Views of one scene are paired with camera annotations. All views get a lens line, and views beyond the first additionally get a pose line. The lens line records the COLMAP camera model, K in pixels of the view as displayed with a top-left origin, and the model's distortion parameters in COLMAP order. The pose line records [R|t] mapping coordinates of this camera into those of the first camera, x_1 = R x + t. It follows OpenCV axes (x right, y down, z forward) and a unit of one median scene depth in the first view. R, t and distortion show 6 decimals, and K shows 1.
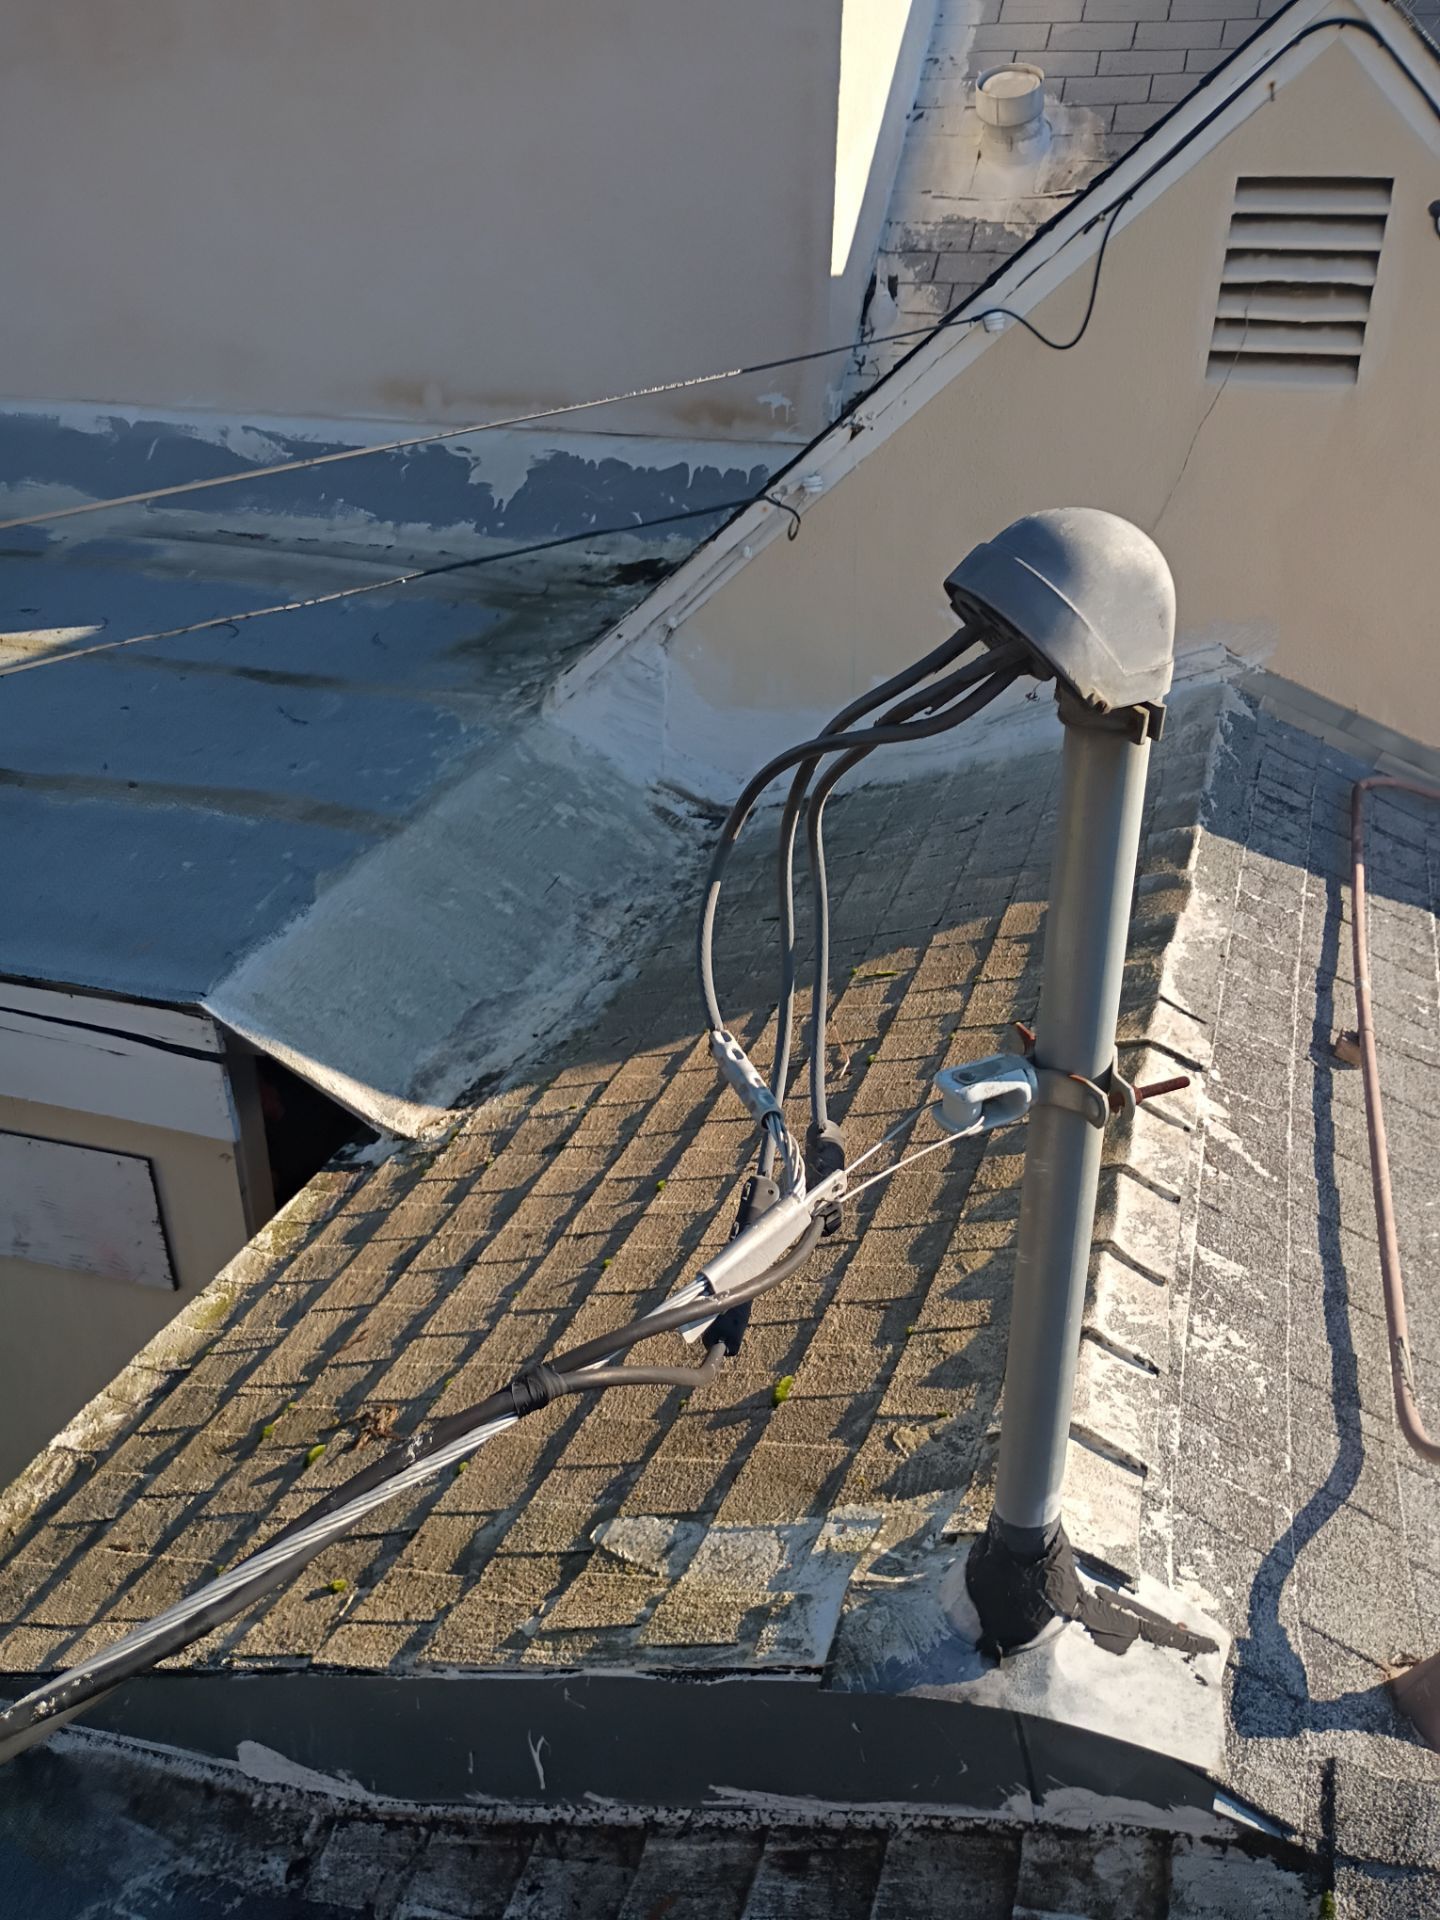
lens RADIAL K [[1449.5, 0, 720.0], [0, 1449.5, 960.0], [0, 0, 1]] dist [-0.001307, -0.007246]
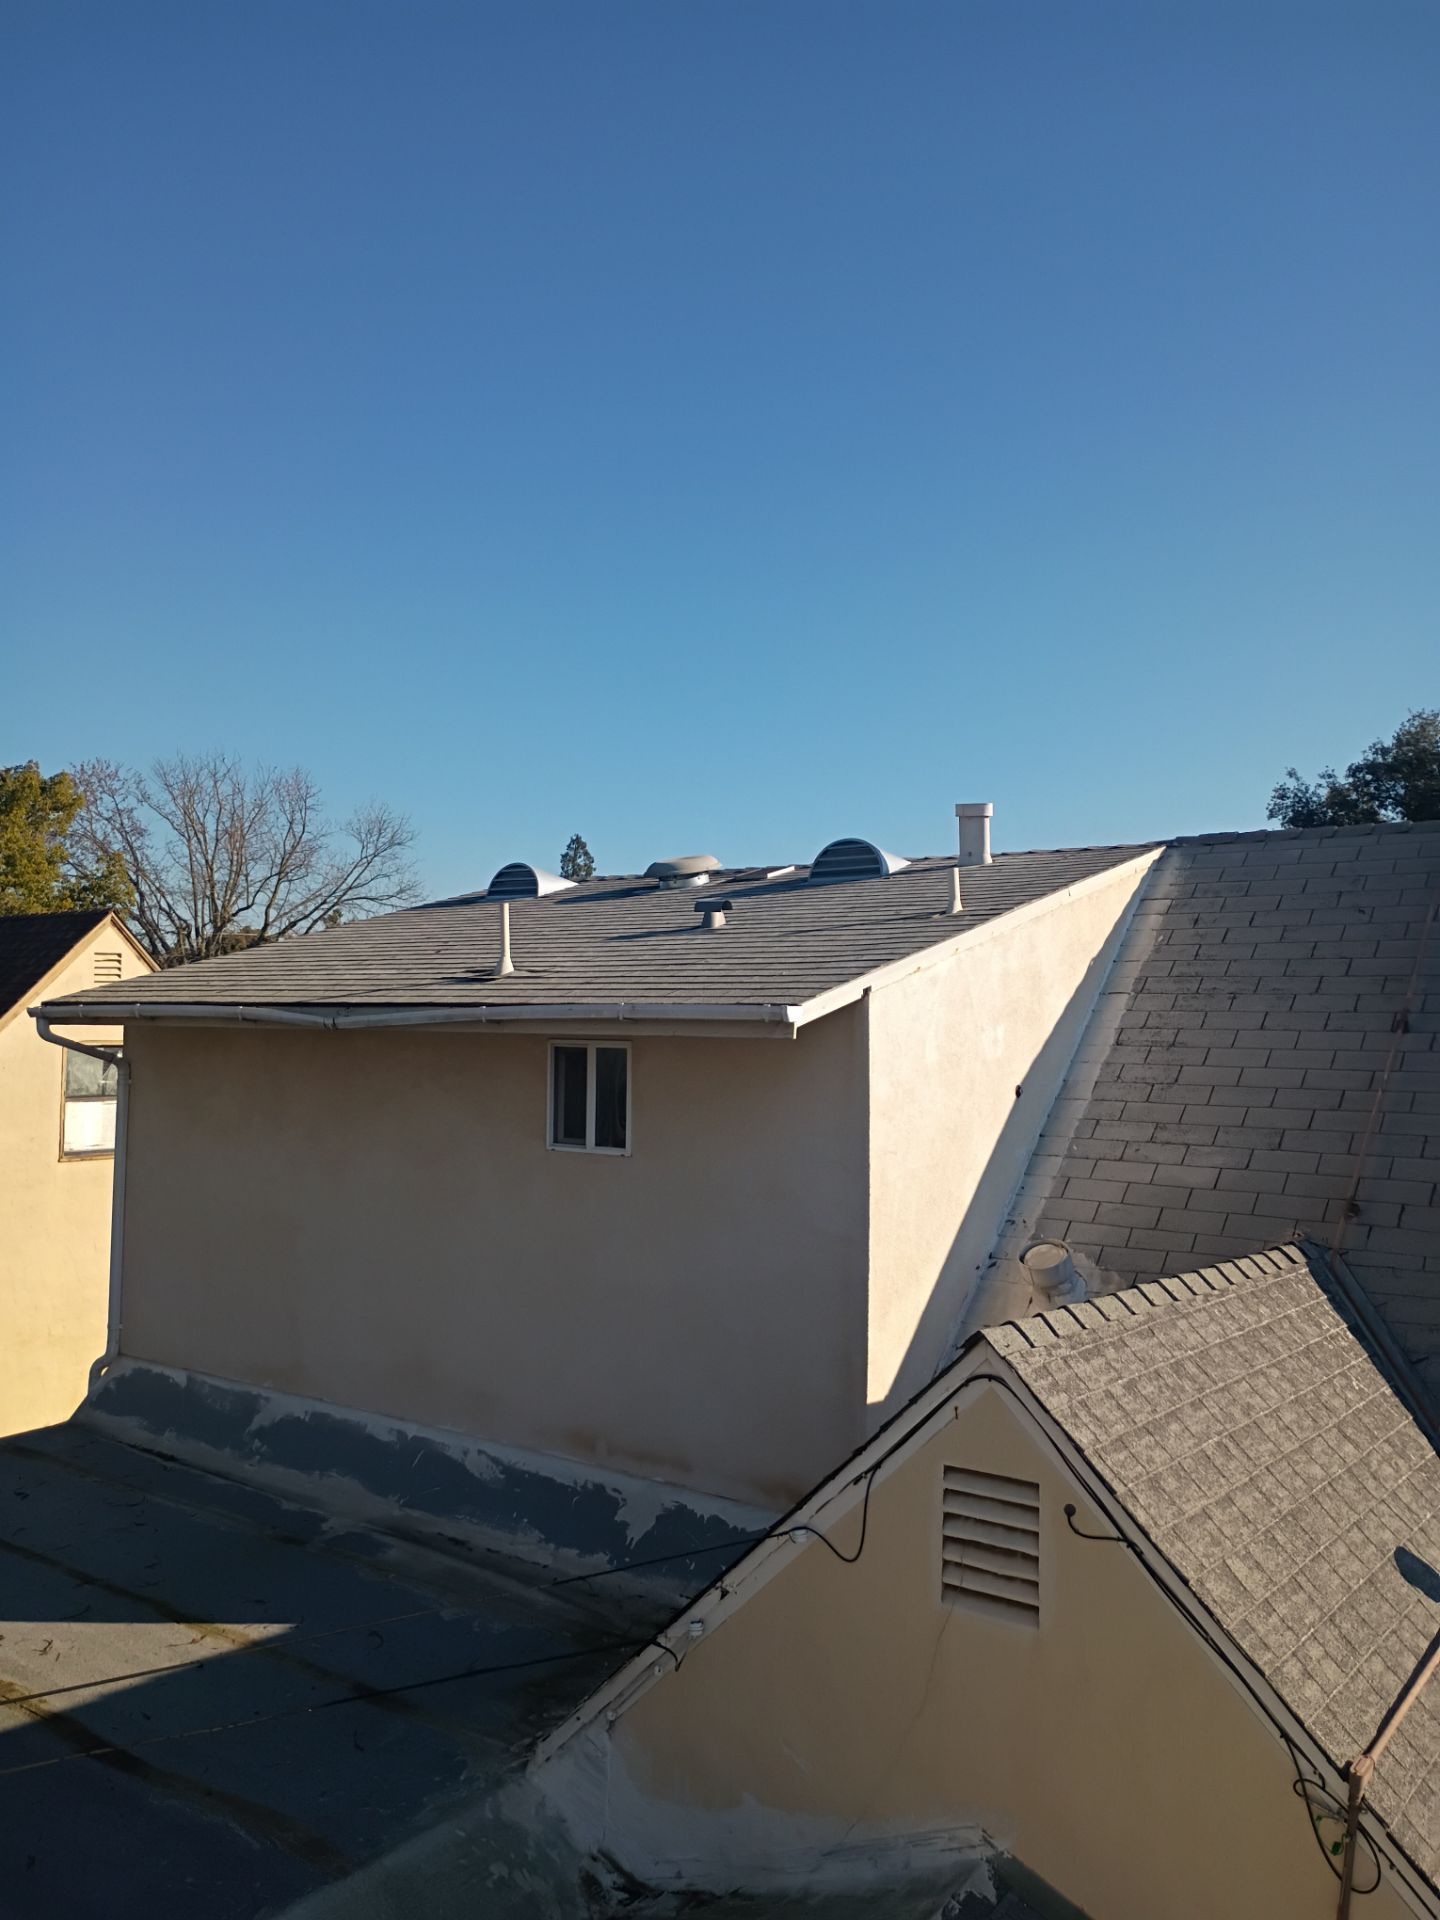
lens RADIAL K [[1517.4, 0, 720.0], [0, 1517.4, 960.0], [0, 0, 1]] dist [0.097200, -0.107534]
pose [[0.939743, -0.011327, -0.341695, 0.512076], [-0.168496, 0.854293, -0.491725, -0.140057], [0.297477, 0.519669, 0.800907, -0.408821]]
